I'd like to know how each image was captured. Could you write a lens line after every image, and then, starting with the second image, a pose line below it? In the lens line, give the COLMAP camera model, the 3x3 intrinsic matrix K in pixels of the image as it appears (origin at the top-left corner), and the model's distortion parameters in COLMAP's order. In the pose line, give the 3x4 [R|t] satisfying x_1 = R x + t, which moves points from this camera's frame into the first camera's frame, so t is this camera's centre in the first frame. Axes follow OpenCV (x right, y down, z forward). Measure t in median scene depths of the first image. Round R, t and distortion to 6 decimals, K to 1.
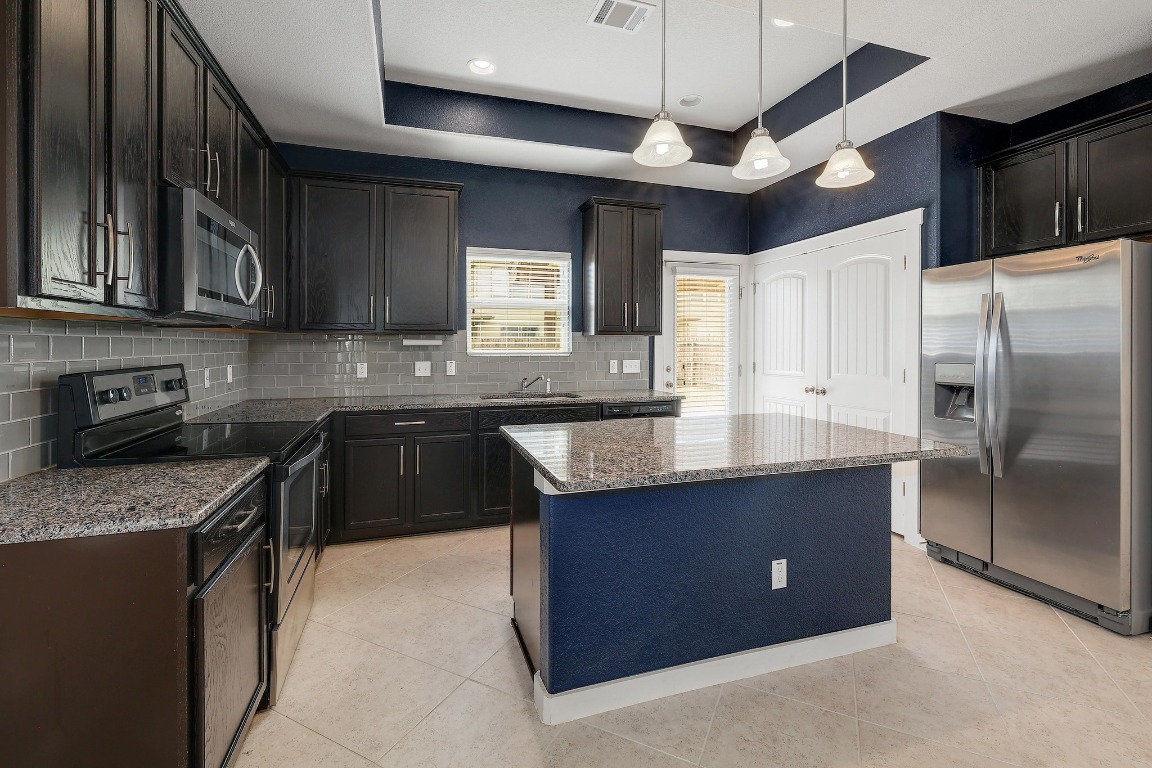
lens RADIAL K [[511.7, 0, 578.0], [0, 511.7, 341.9], [0, 0, 1]] dist [-0.003851, 0.000671]
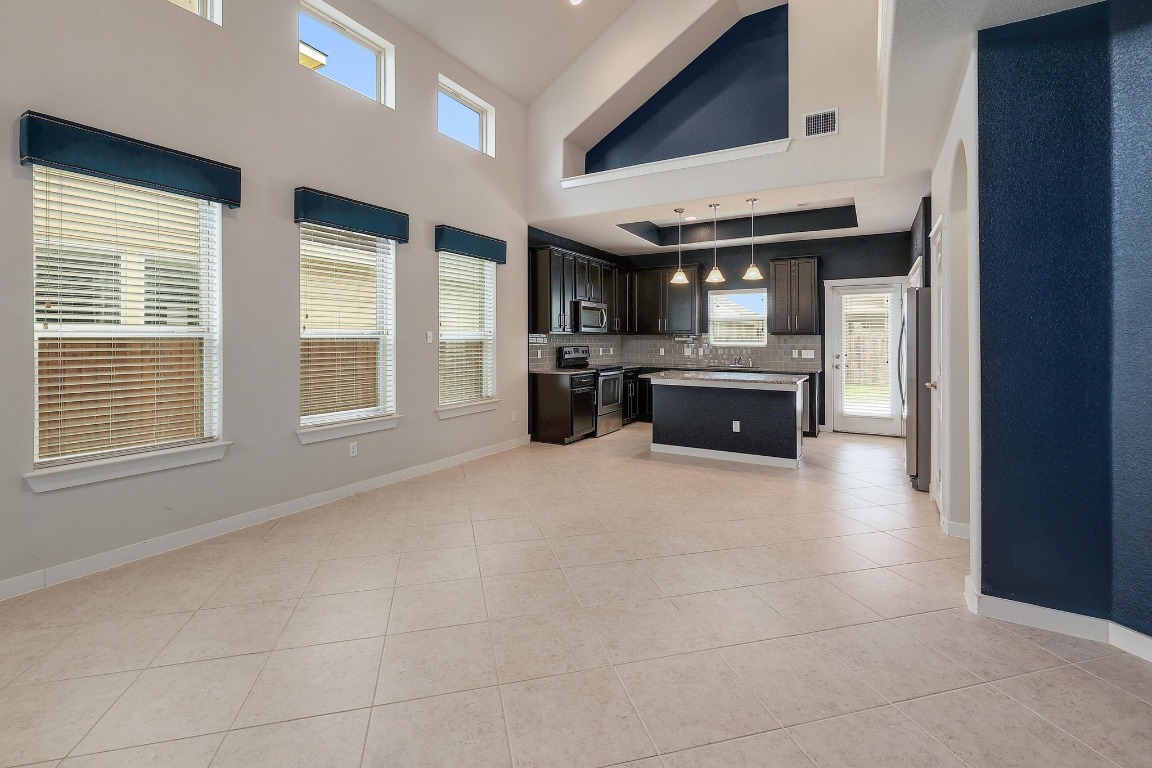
lens RADIAL K [[511.7, 0, 569.5], [0, 511.7, 342.5], [0, 0, 1]] dist [-0.003851, 0.000671]
pose [[0.656422, 0.006585, -0.754365, 1.034836], [0.001703, 0.999946, 0.010211, -0.007990], [0.754392, -0.007987, 0.656376, -0.795156]]
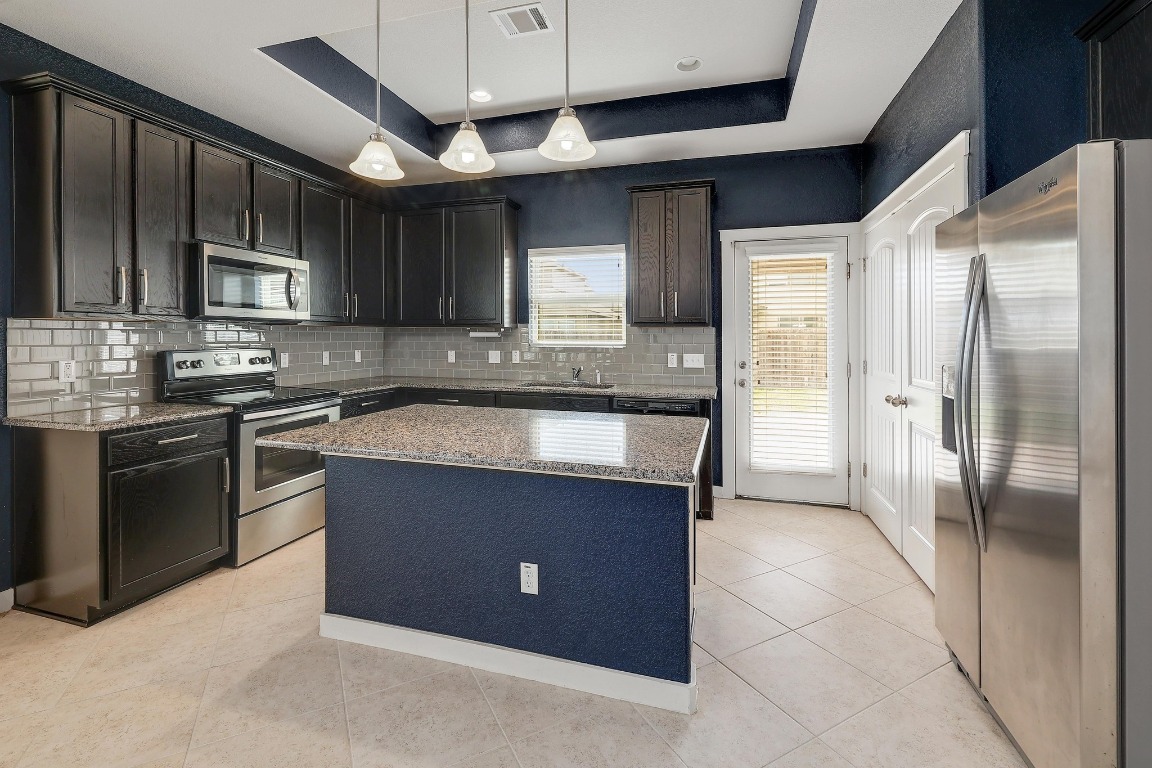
lens RADIAL K [[511.7, 0, 574.6], [0, 511.7, 336.0], [0, 0, 1]] dist [-0.003851, 0.000671]
pose [[0.819410, 0.000599, -0.573208, 0.566104], [0.000313, 0.999999, 0.001493, 0.002695], [0.573208, -0.001403, 0.819409, 0.154474]]
